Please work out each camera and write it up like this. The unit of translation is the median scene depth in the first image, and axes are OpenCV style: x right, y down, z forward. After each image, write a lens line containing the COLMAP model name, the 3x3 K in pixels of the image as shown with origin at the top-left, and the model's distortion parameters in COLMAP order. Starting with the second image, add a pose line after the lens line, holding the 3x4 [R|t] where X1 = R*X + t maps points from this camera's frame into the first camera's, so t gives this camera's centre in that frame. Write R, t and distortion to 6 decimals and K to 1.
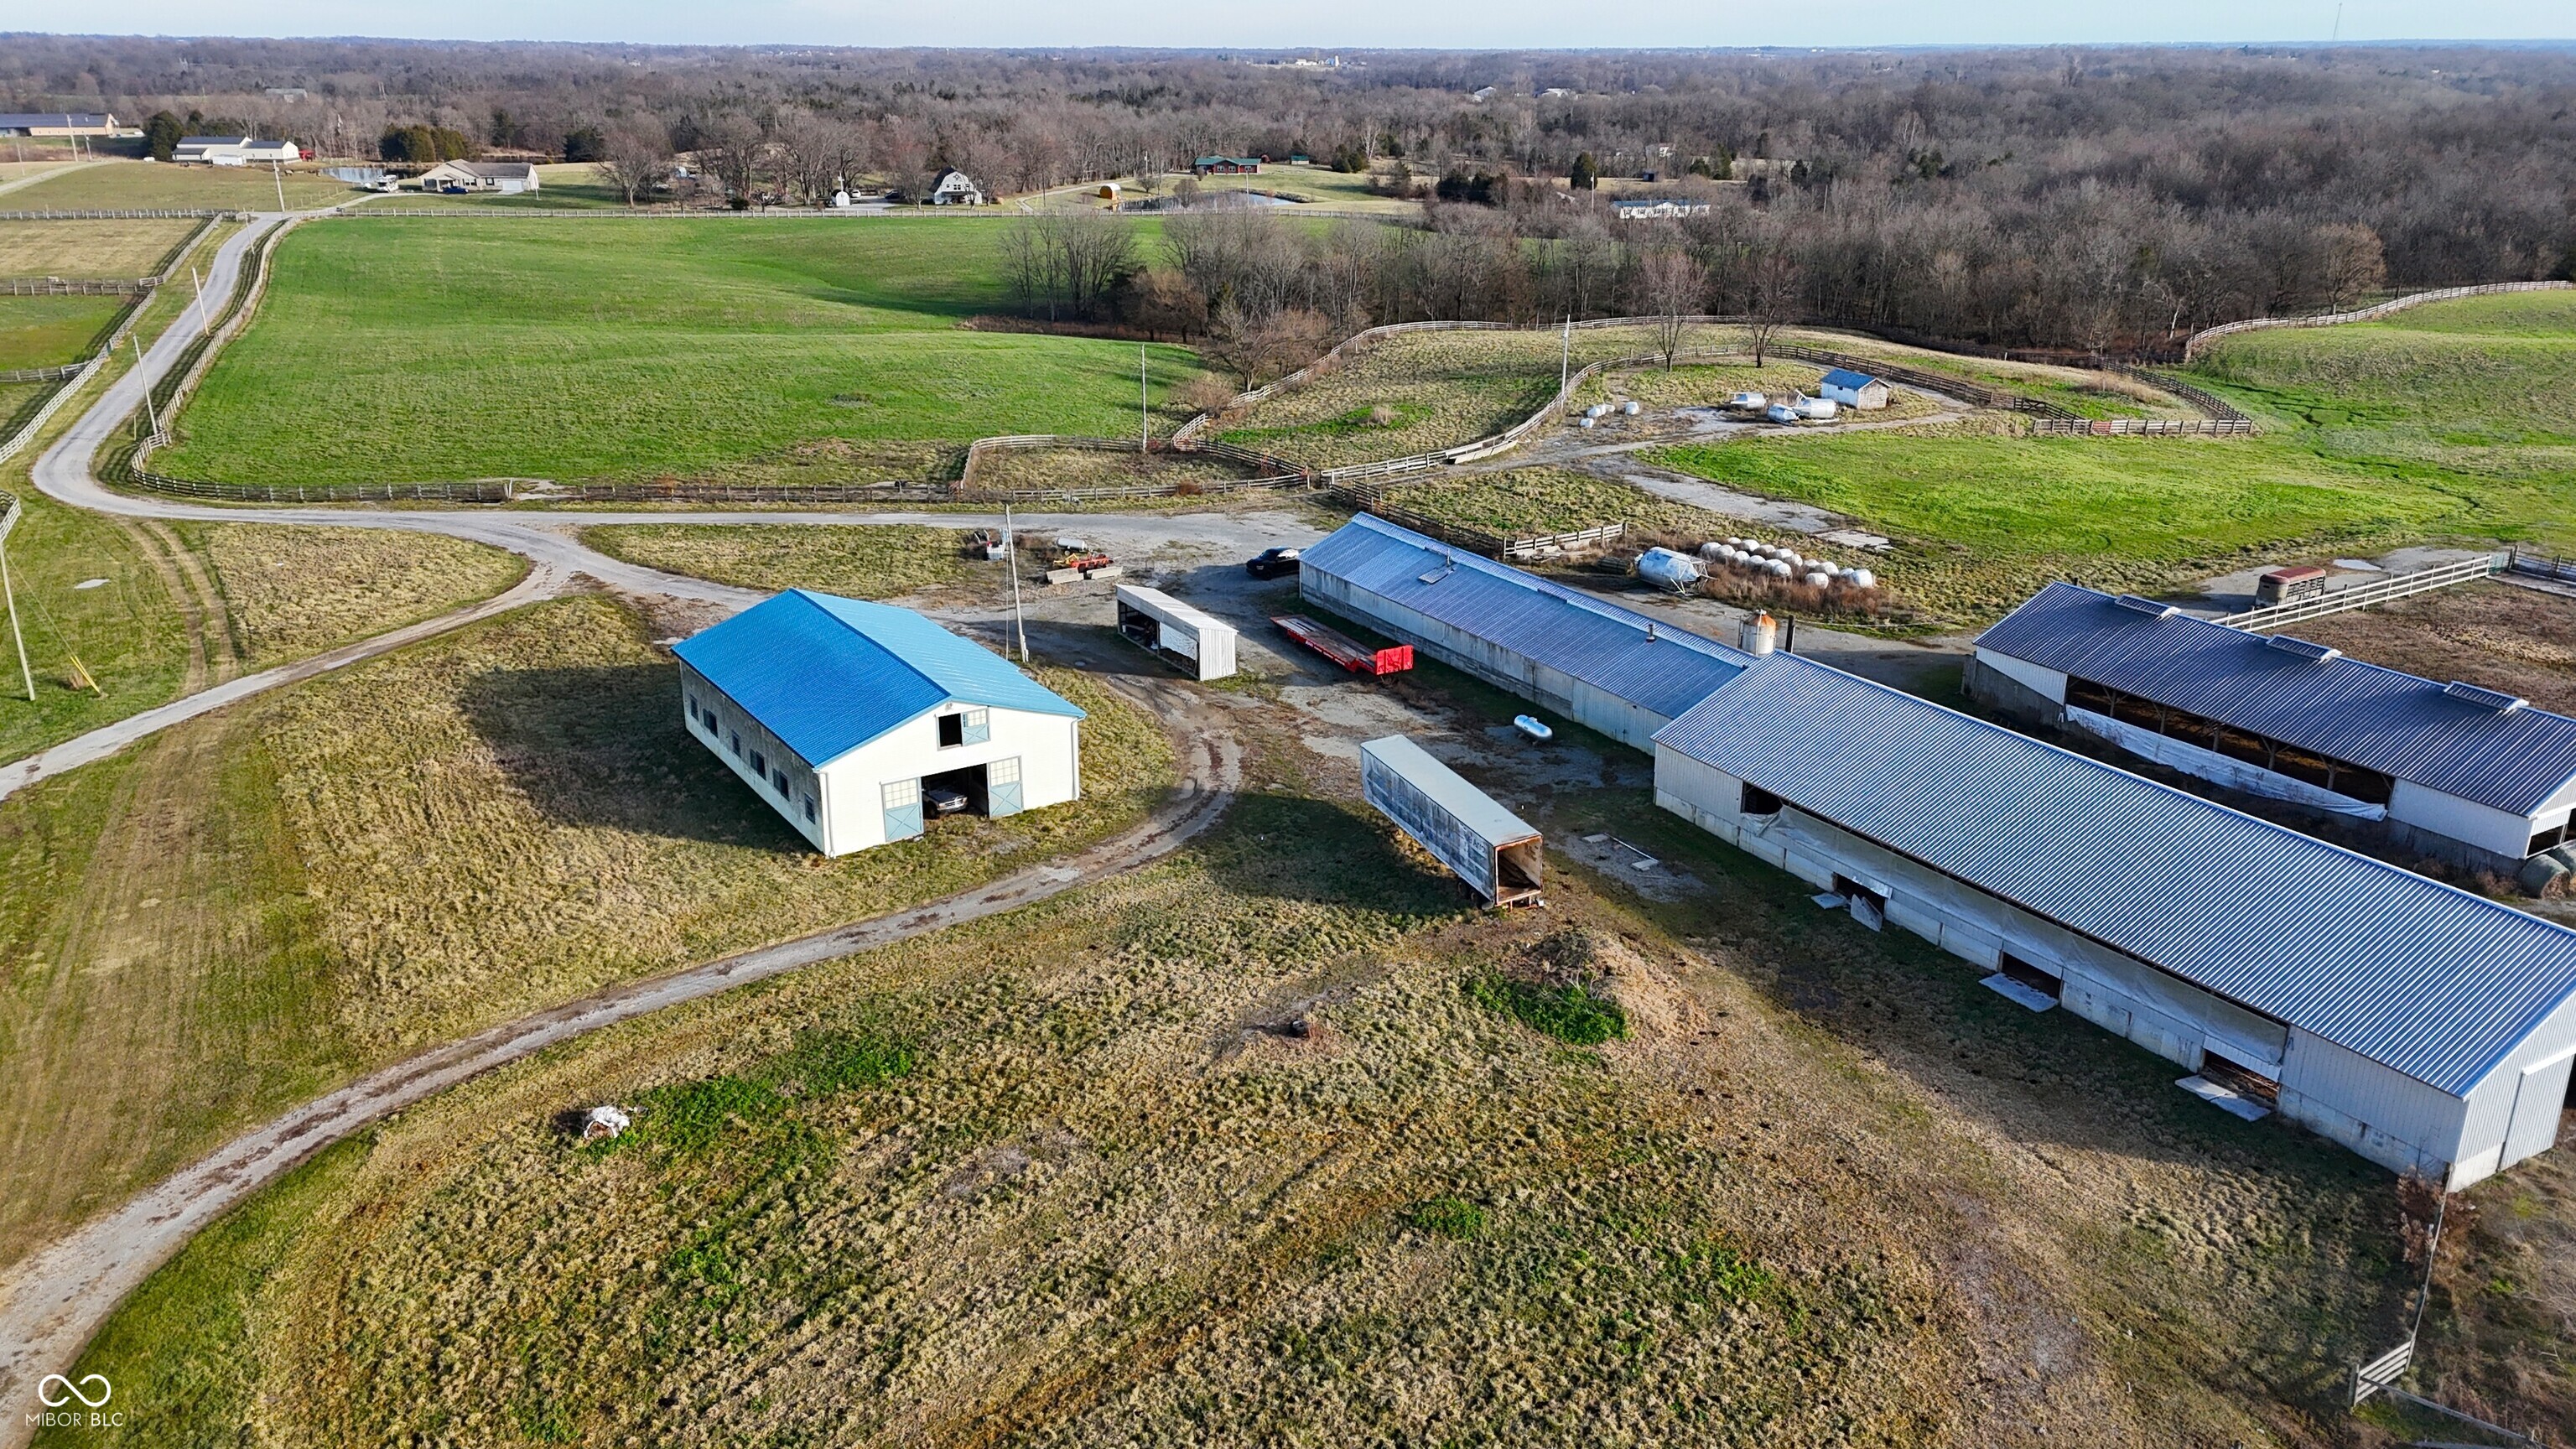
lens RADIAL K [[1883.7, 0, 1284.7], [0, 1883.7, 717.0], [0, 0, 1]] dist [0.086624, -0.077311]
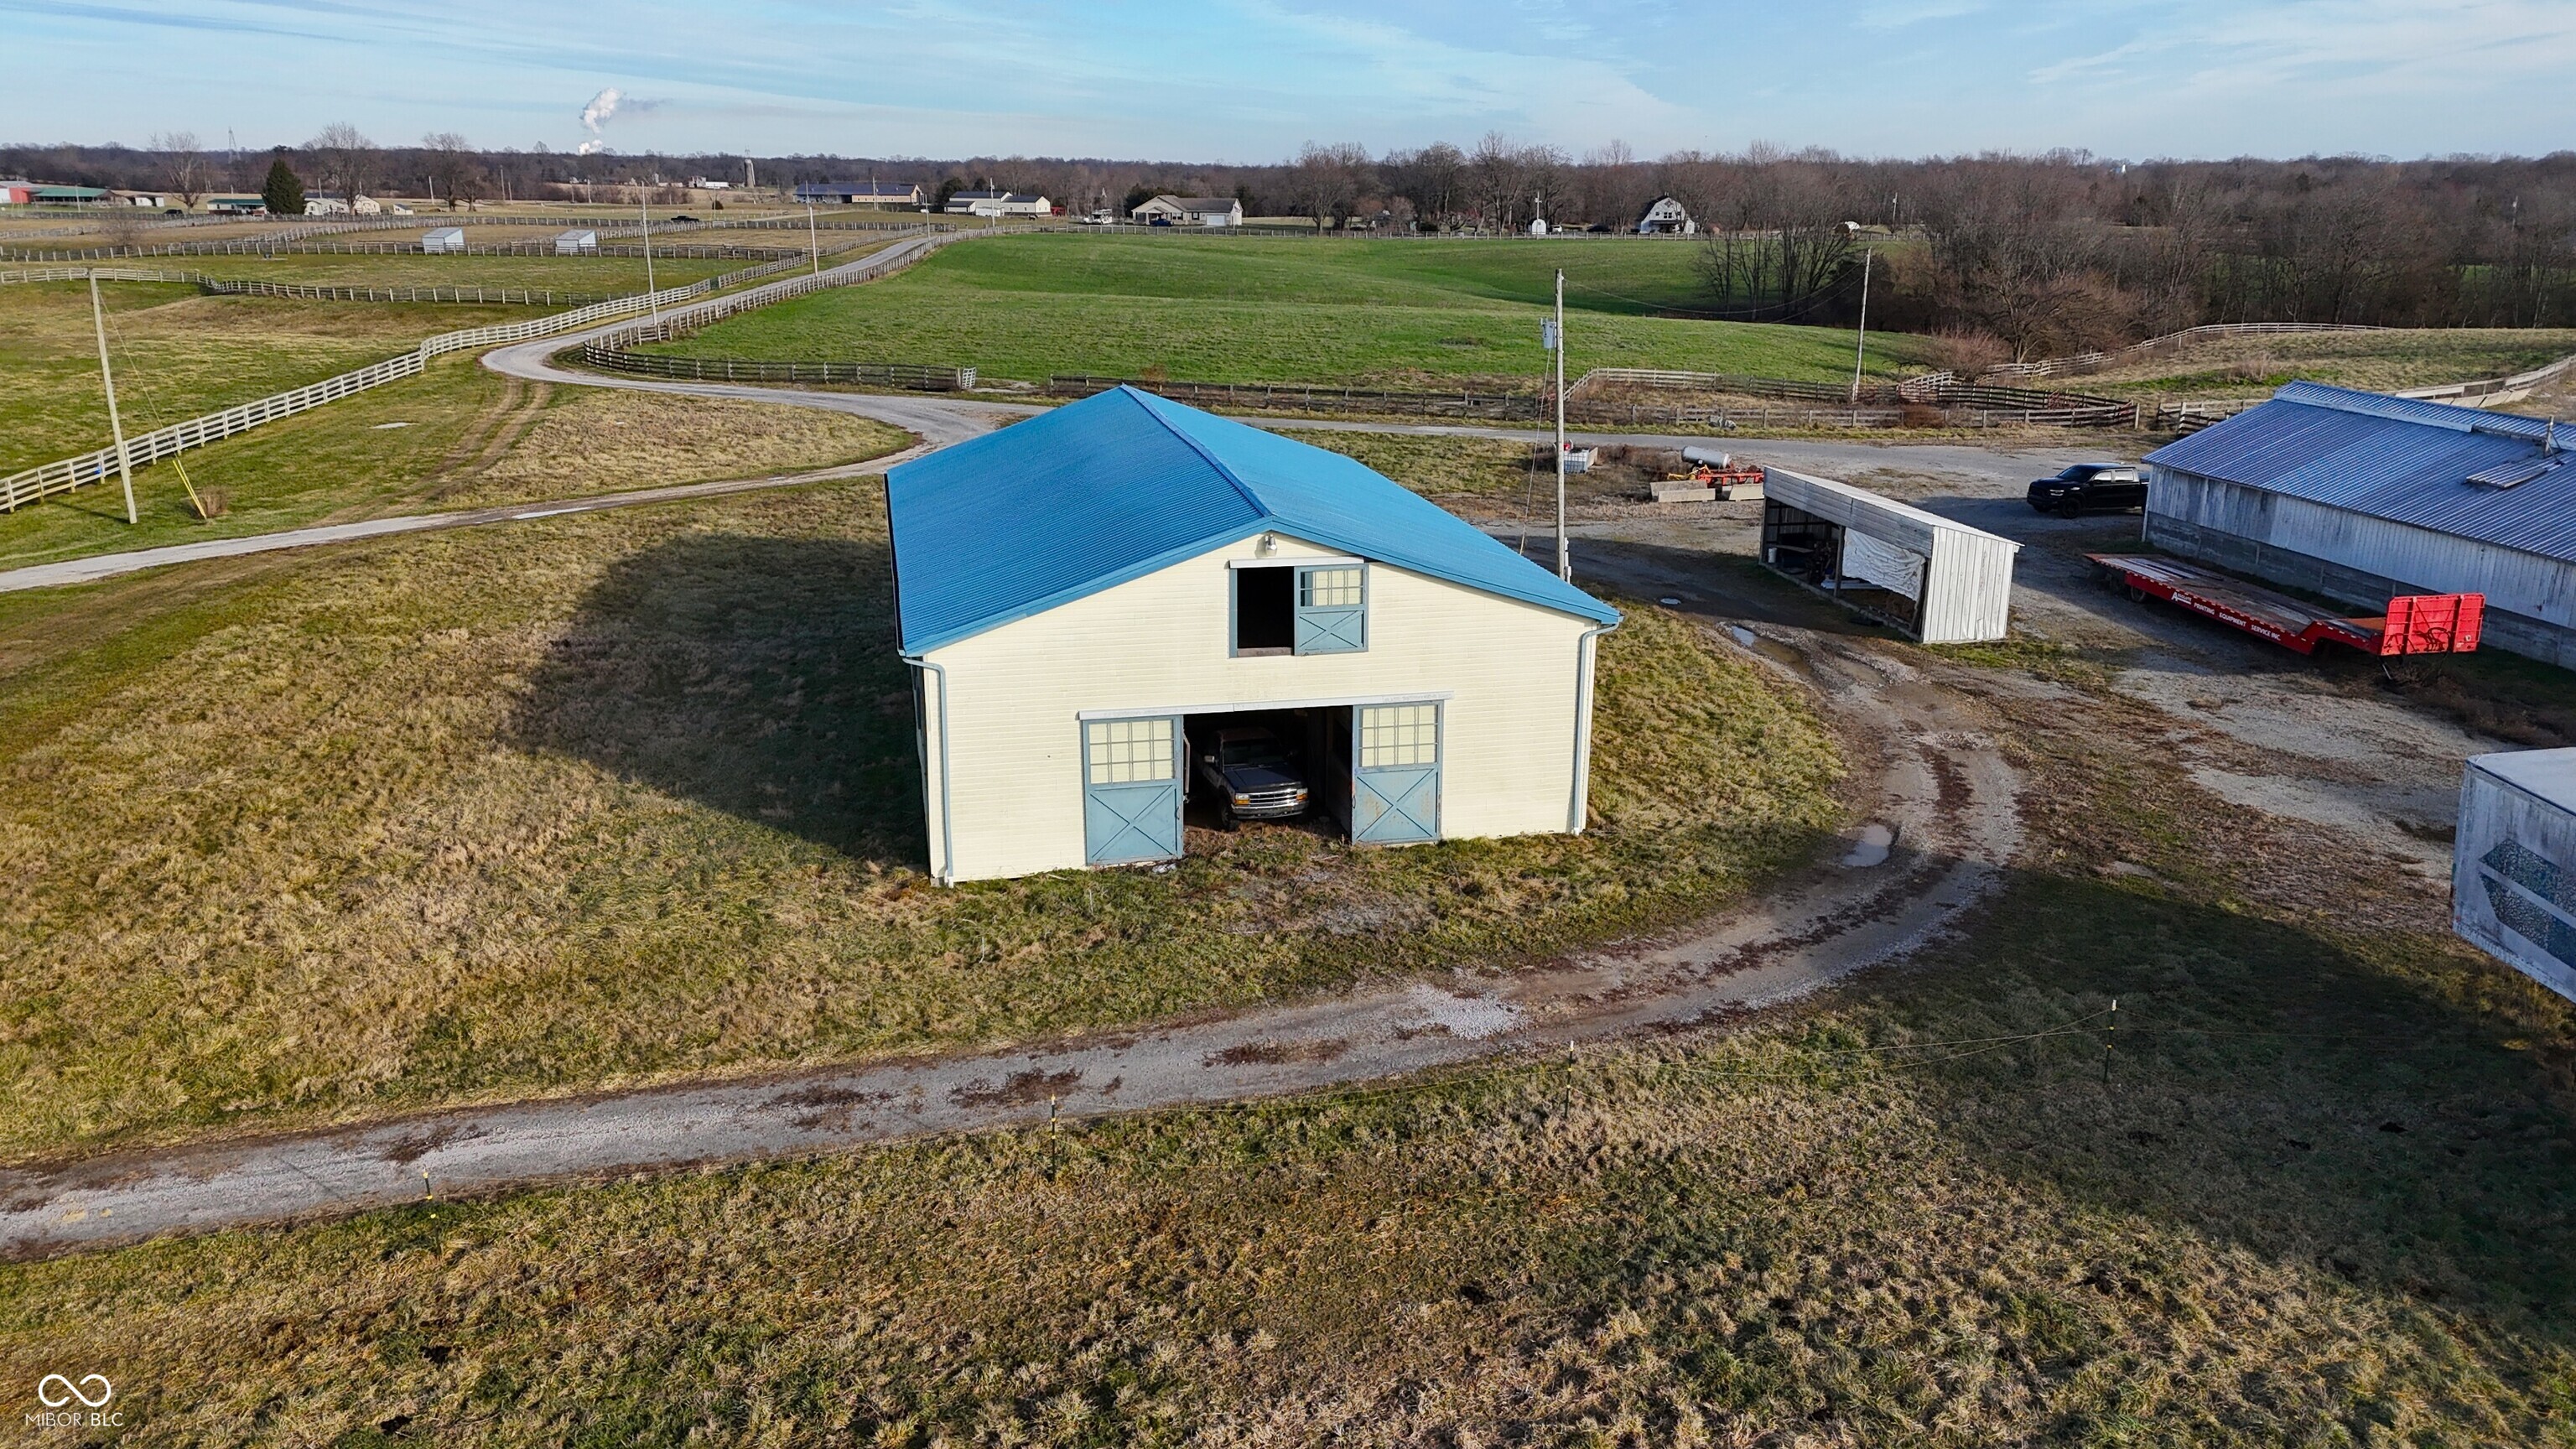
lens RADIAL K [[1882.9, 0, 1283.4], [0, 1882.9, 688.9], [0, 0, 1]] dist [0.119680, -0.136305]
pose [[0.931697, 0.095867, -0.350359, -0.031925], [-0.121753, 0.991168, -0.052564, 0.043905], [0.342225, 0.091631, 0.935140, 0.624384]]
